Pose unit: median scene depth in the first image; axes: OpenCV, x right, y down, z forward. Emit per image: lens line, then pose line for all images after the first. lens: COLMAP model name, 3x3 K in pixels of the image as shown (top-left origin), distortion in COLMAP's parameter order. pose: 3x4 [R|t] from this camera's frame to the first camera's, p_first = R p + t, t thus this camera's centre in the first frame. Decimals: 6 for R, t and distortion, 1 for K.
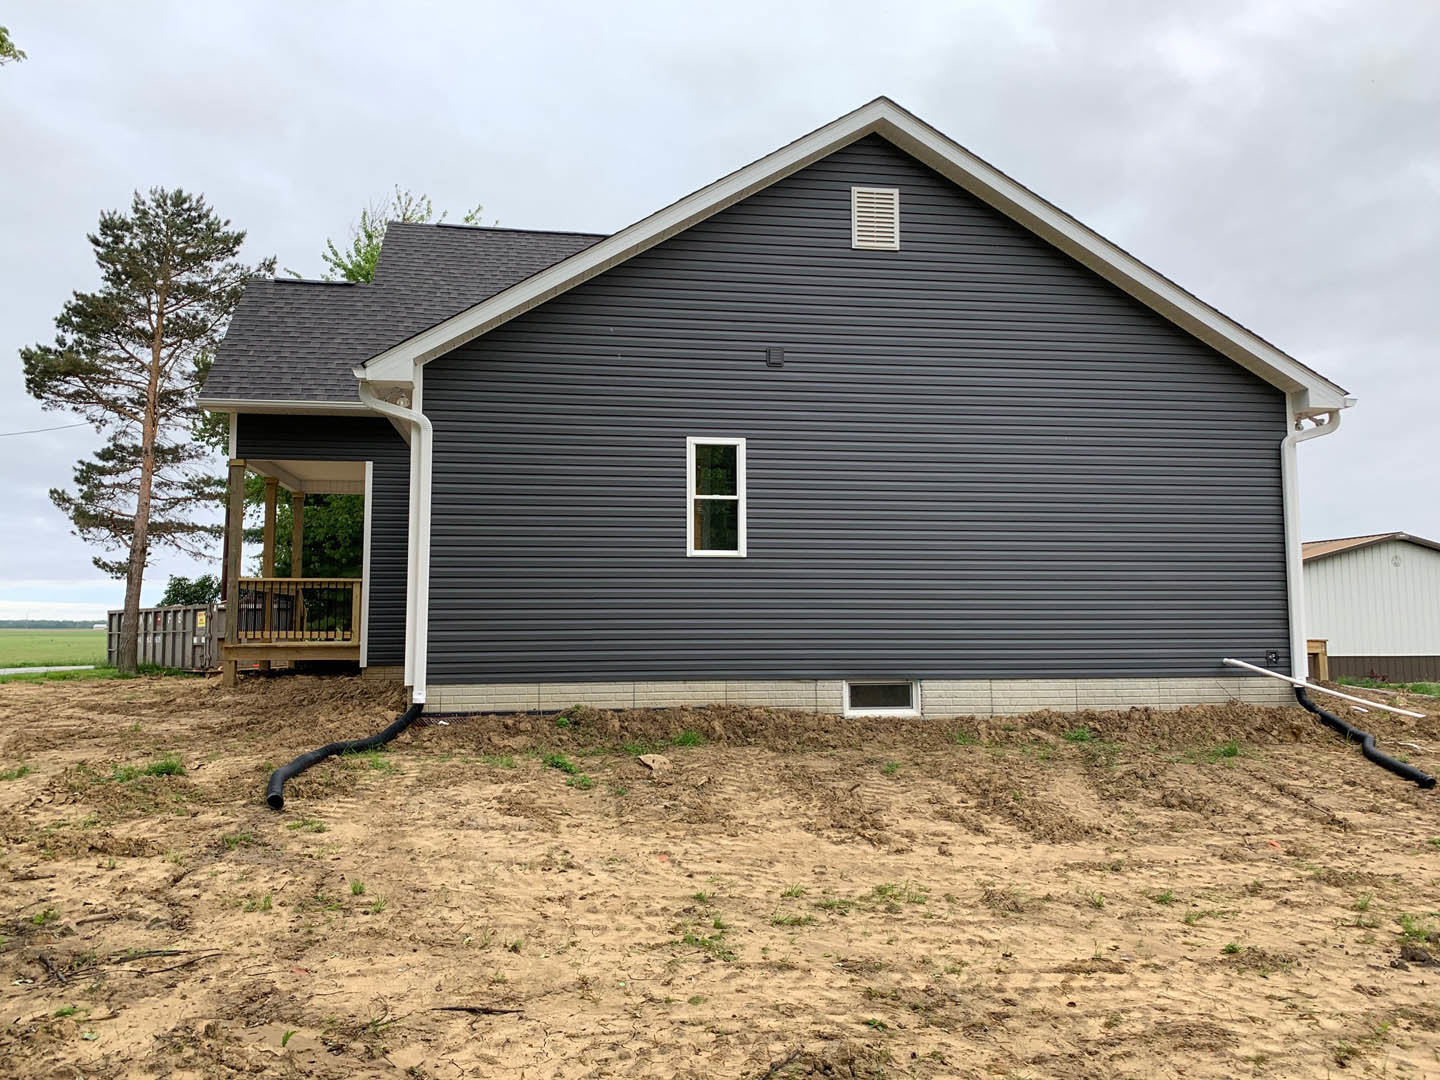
lens RADIAL K [[1088.8, 0, 720.1], [0, 1088.8, 537.4], [0, 0, 1]] dist [0.037672, 0.008468]
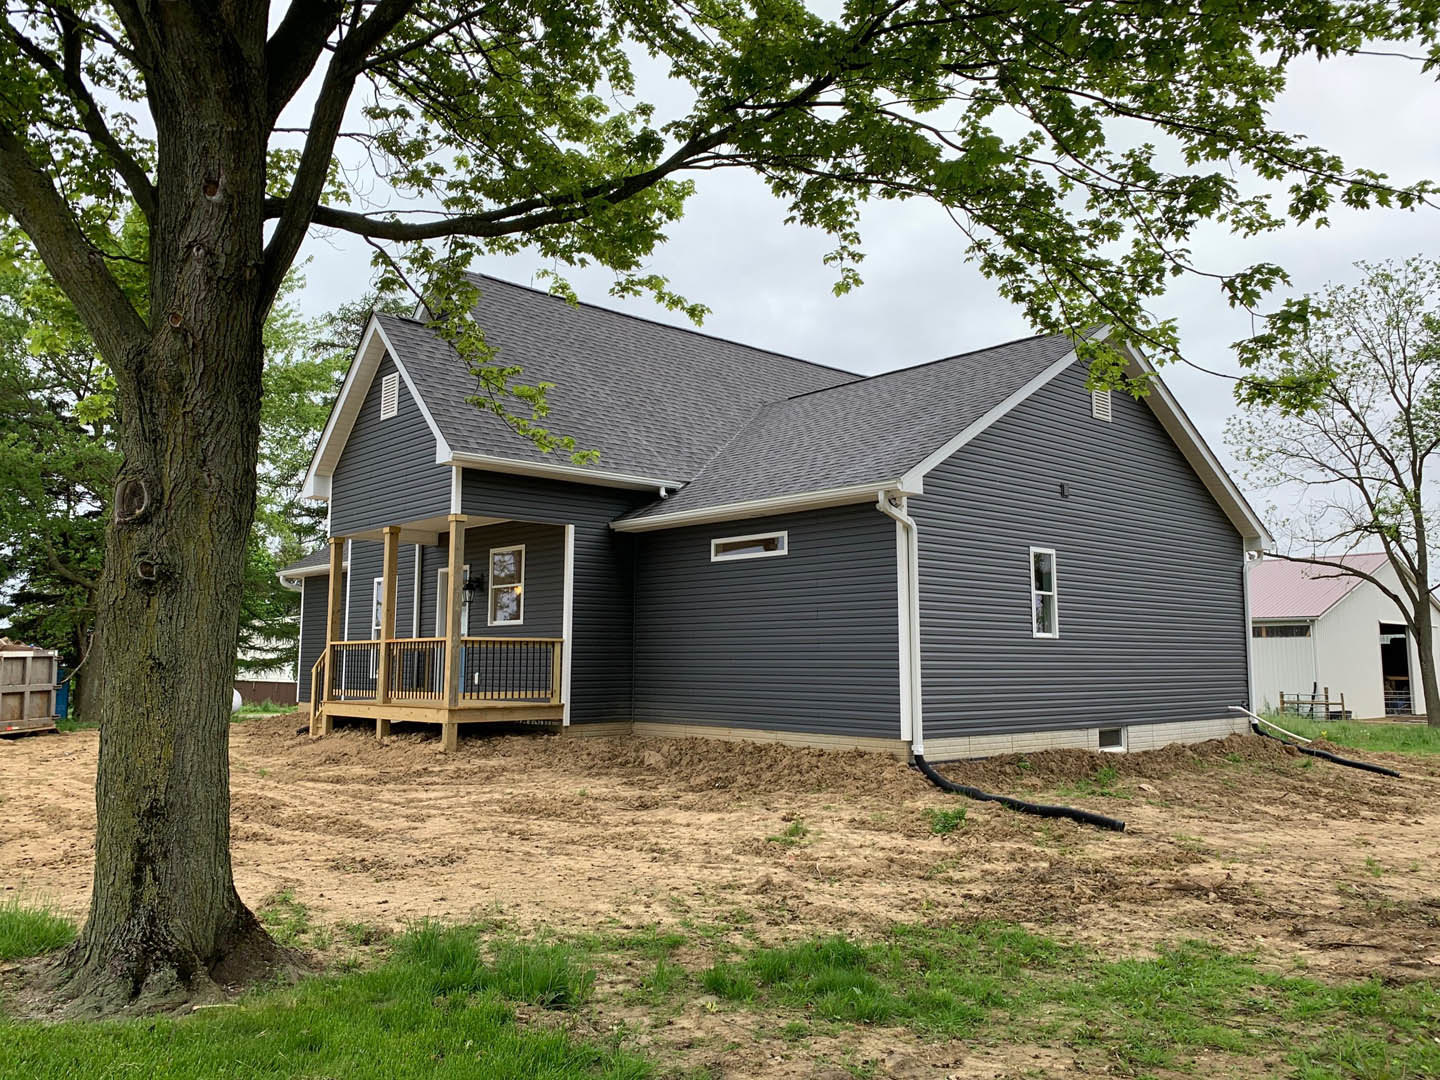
lens RADIAL K [[1147.0, 0, 719.5], [0, 1147.0, 535.0], [0, 0, 1]] dist [-0.076424, -0.003689]
pose [[0.836191, 0.069514, 0.544015, -1.094408], [-0.051350, 0.997501, -0.048533, -0.019368], [-0.546029, 0.012648, 0.837671, 0.044322]]
